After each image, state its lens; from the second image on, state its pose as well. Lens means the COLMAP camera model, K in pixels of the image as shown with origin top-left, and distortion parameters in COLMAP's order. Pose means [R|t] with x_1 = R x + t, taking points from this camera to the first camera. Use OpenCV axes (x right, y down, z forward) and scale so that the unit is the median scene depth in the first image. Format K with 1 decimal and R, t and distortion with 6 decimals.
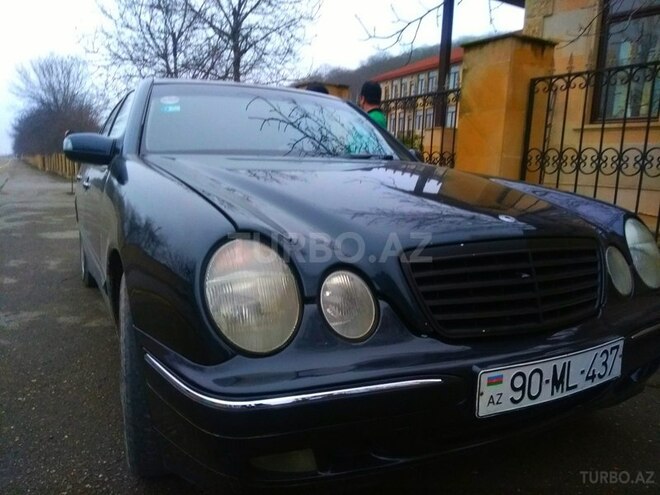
lens RADIAL K [[509.3, 0, 343.3], [0, 509.3, 251.2], [0, 0, 1]] dist [0.087456, -0.119765]
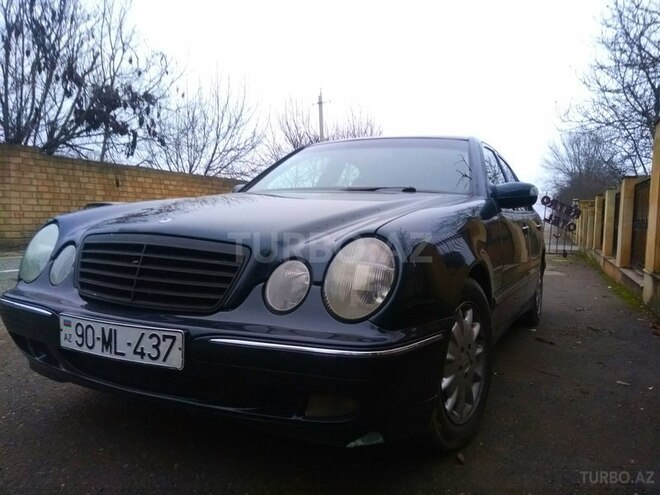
lens RADIAL K [[509.3, 0, 343.3], [0, 509.3, 251.2], [0, 0, 1]] dist [0.087456, -0.119765]
pose [[0.552969, 0.040788, -0.832203, 1.782564], [-0.146418, 0.988015, -0.048865, 0.008757], [0.820236, 0.148870, 0.552314, 0.746056]]
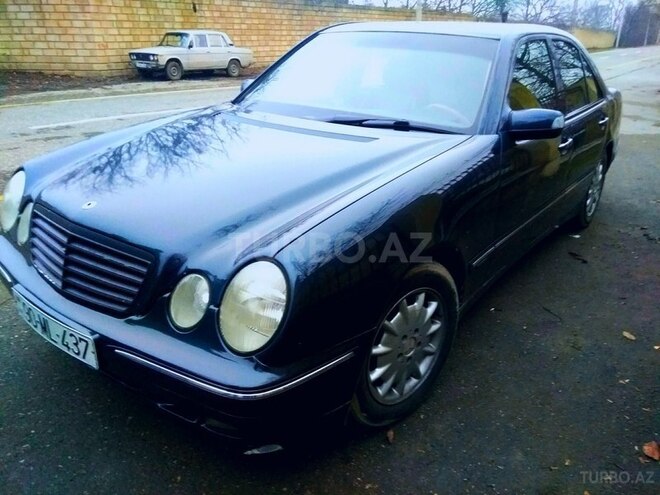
lens RADIAL K [[509.3, 0, 343.3], [0, 509.3, 251.2], [0, 0, 1]] dist [0.087456, -0.119765]
pose [[0.389489, 0.351163, -0.851459, 1.817332], [-0.167191, 0.936061, 0.309575, -0.490318], [0.905729, 0.021780, 0.423297, 1.137539]]
